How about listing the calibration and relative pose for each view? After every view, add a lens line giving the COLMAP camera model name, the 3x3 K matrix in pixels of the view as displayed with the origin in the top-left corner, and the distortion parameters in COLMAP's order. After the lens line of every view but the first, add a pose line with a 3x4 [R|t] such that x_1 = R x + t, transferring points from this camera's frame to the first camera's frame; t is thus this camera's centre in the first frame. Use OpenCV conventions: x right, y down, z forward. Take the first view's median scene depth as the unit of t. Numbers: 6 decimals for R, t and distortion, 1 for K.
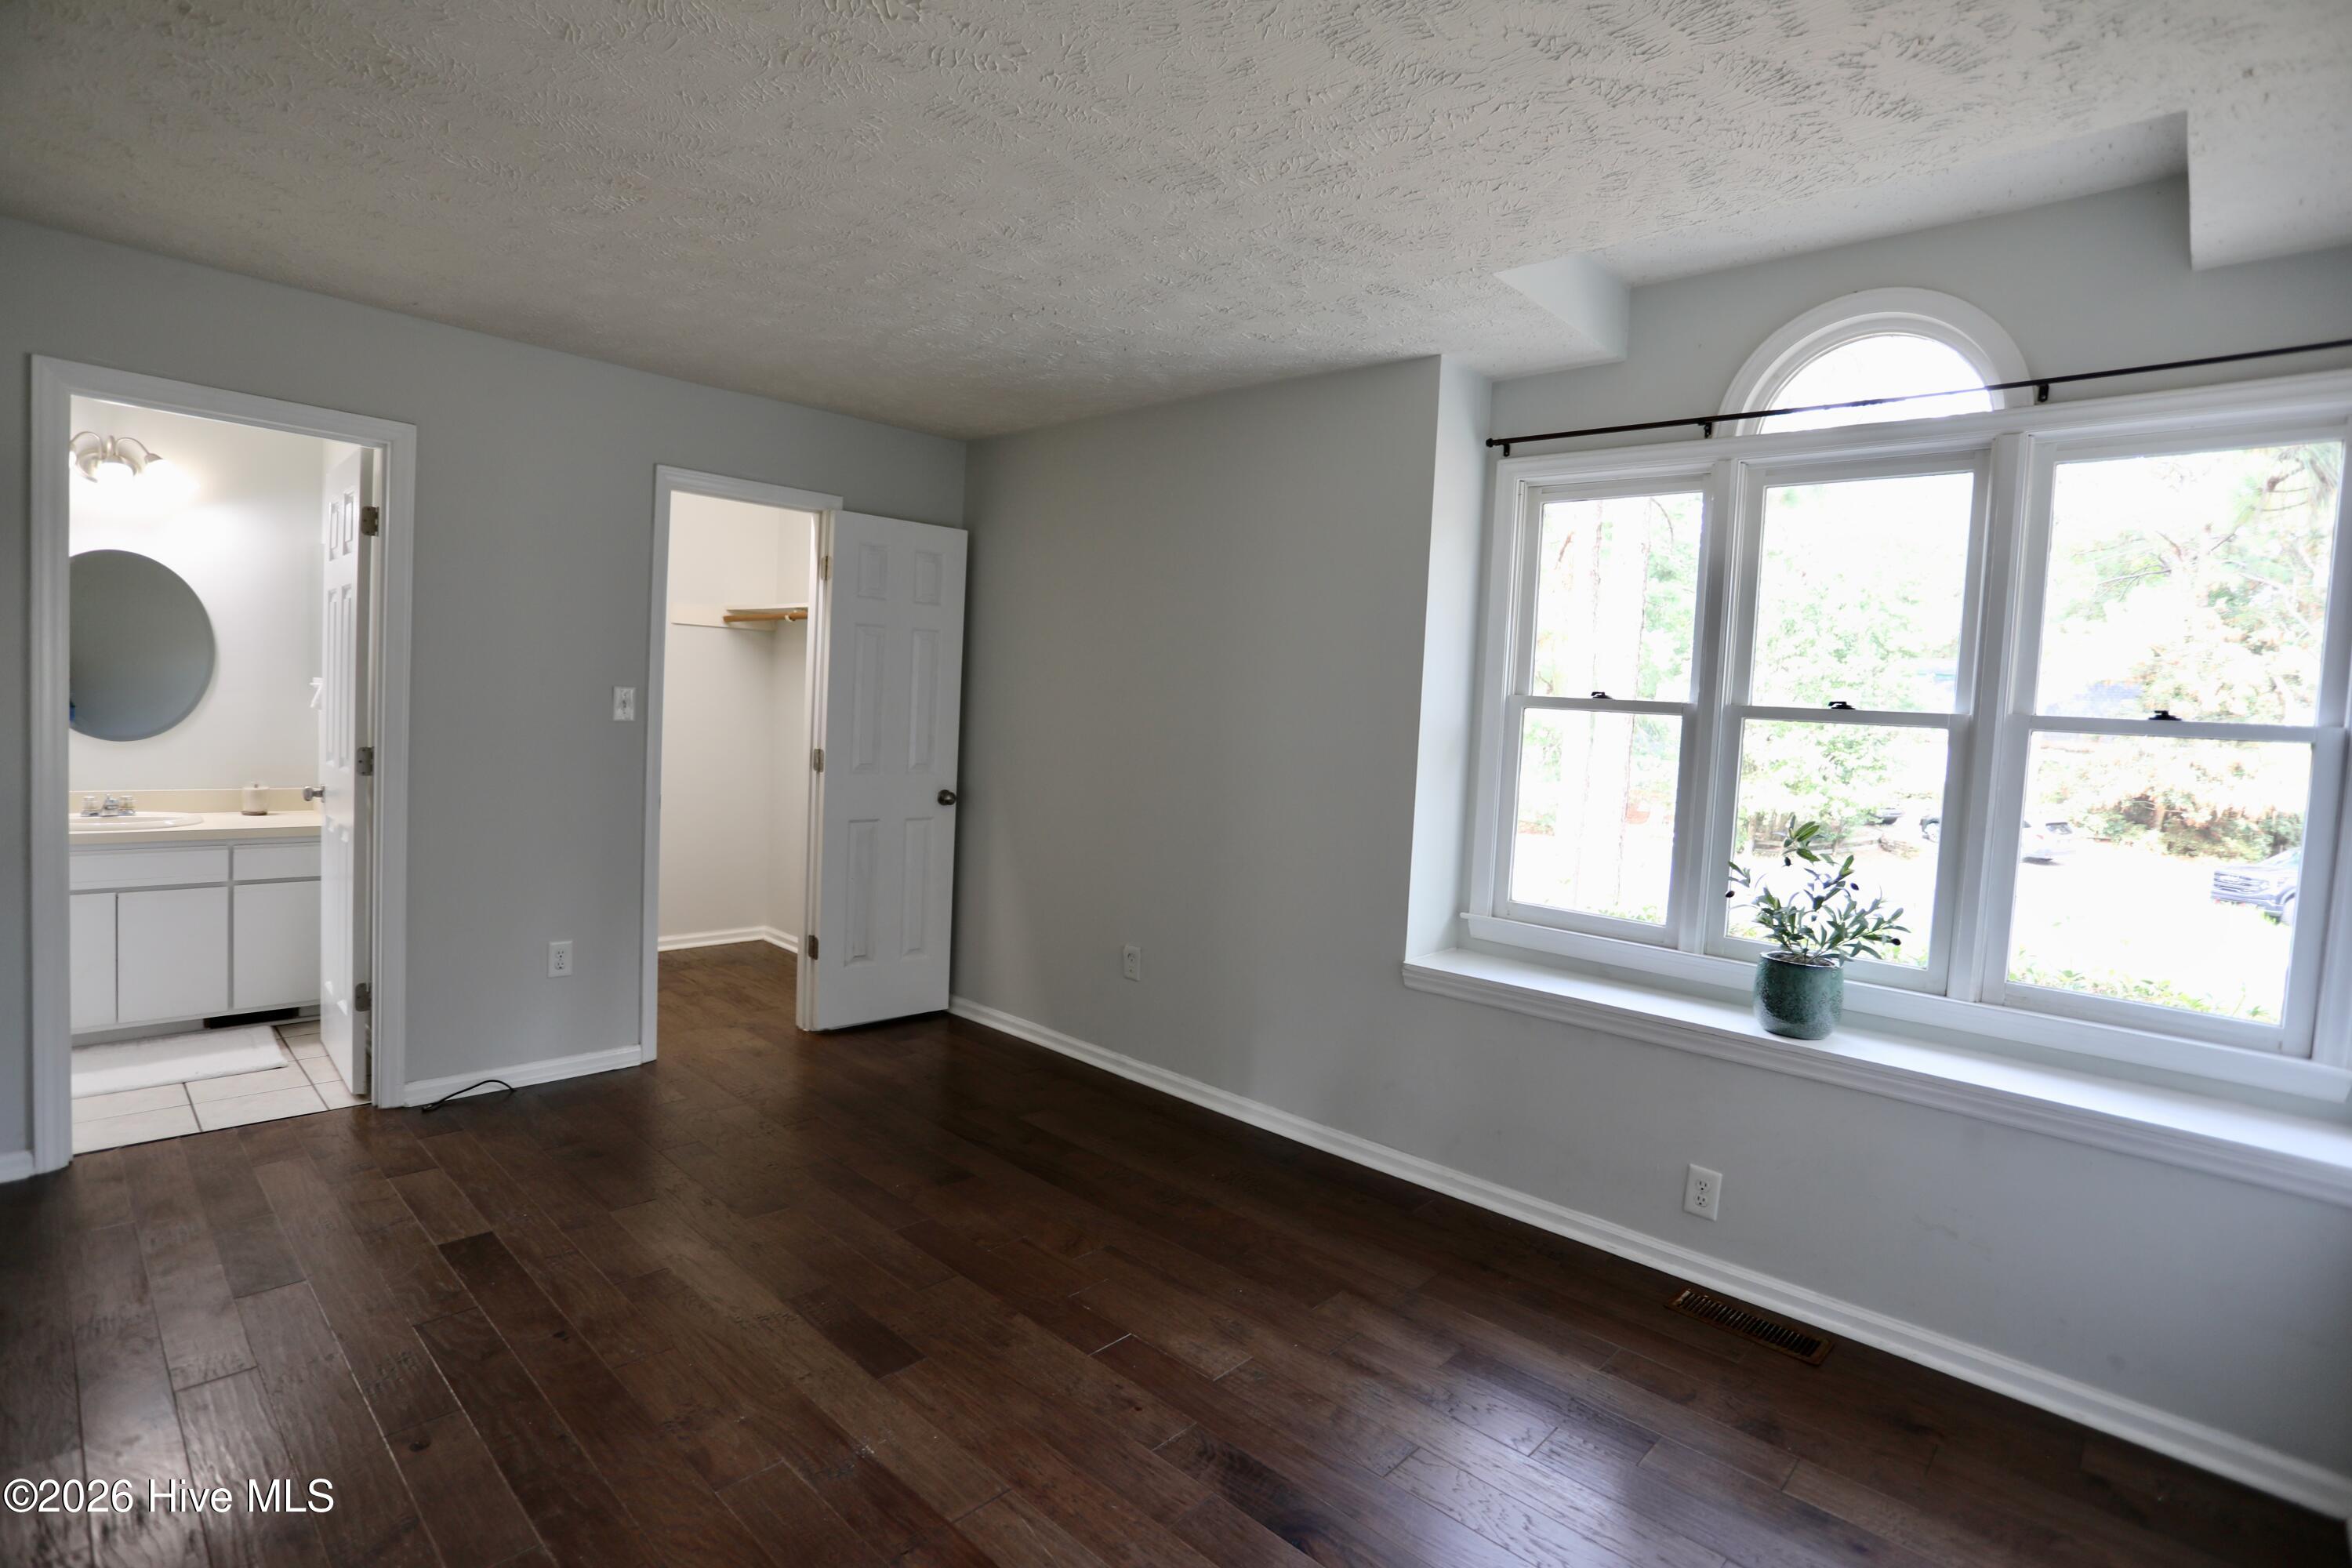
lens RADIAL K [[1143.8, 0, 1173.0], [0, 1143.8, 768.9], [0, 0, 1]] dist [-0.079849, 0.036541]
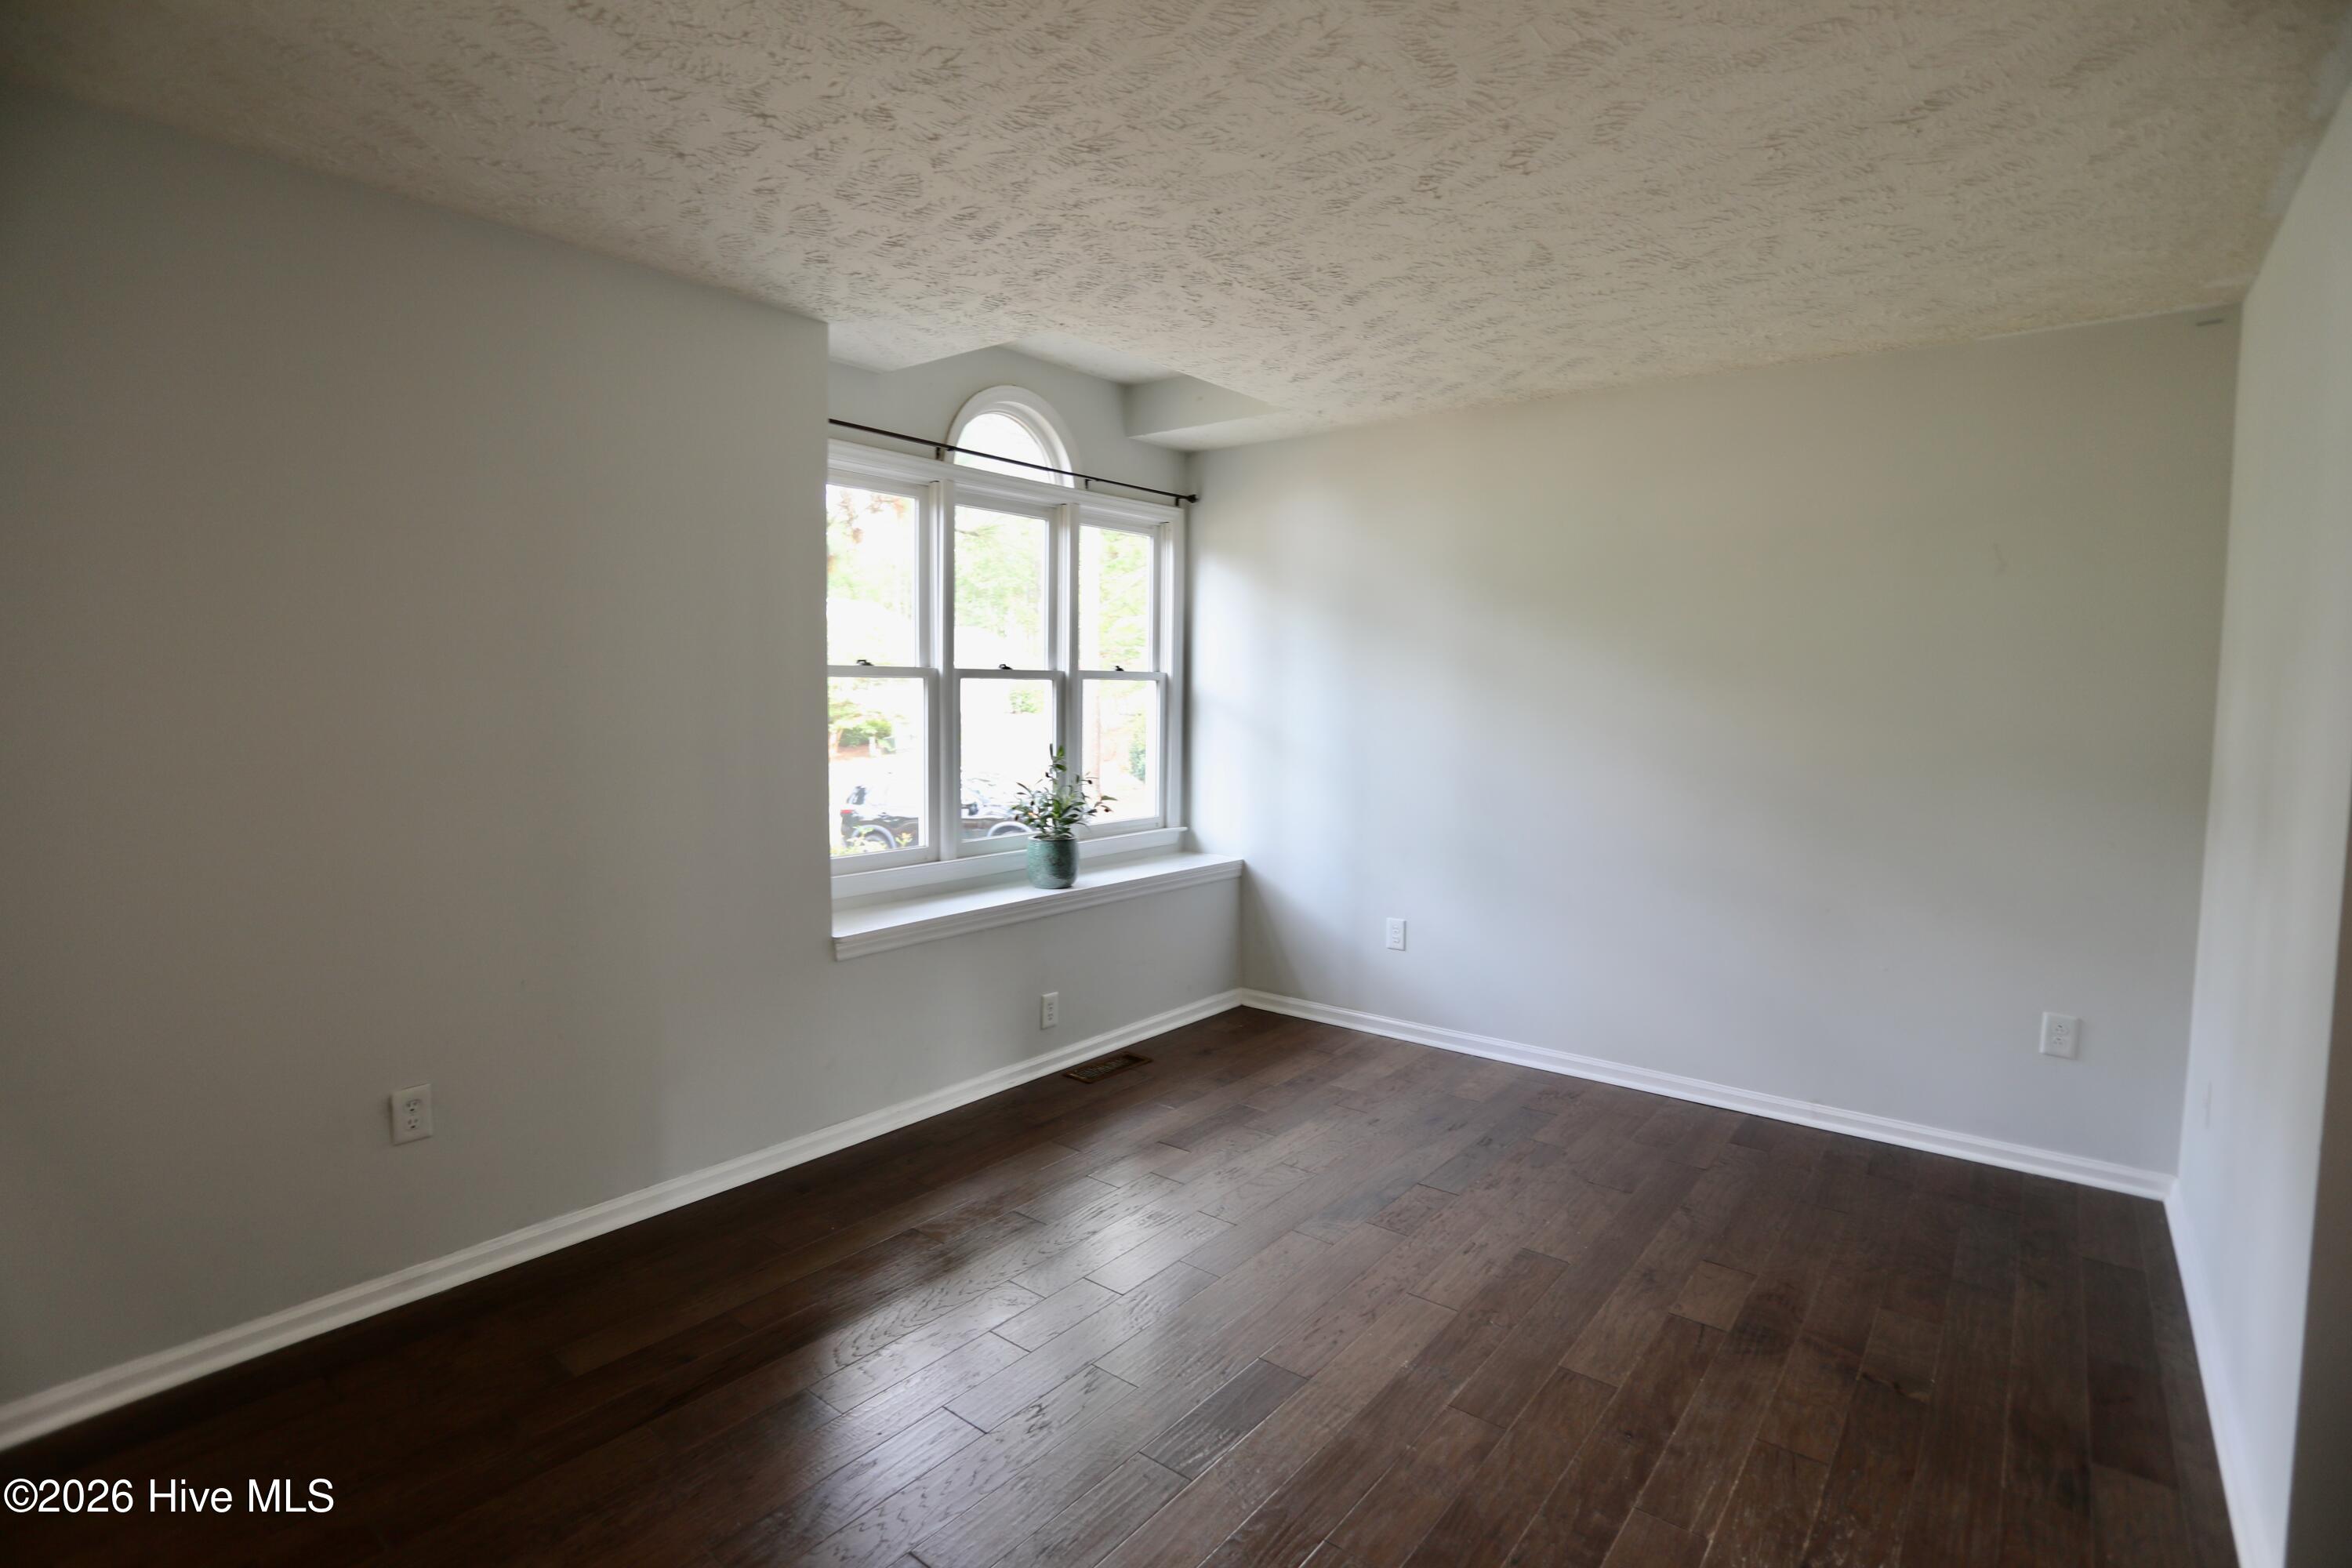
lens RADIAL K [[1143.8, 0, 1173.0], [0, 1143.8, 768.9], [0, 0, 1]] dist [-0.079849, 0.036541]
pose [[-0.086739, -0.119550, 0.989032, -0.959324], [0.046211, 0.991222, 0.123867, -0.103787], [-0.995159, 0.056448, -0.080453, 0.946195]]
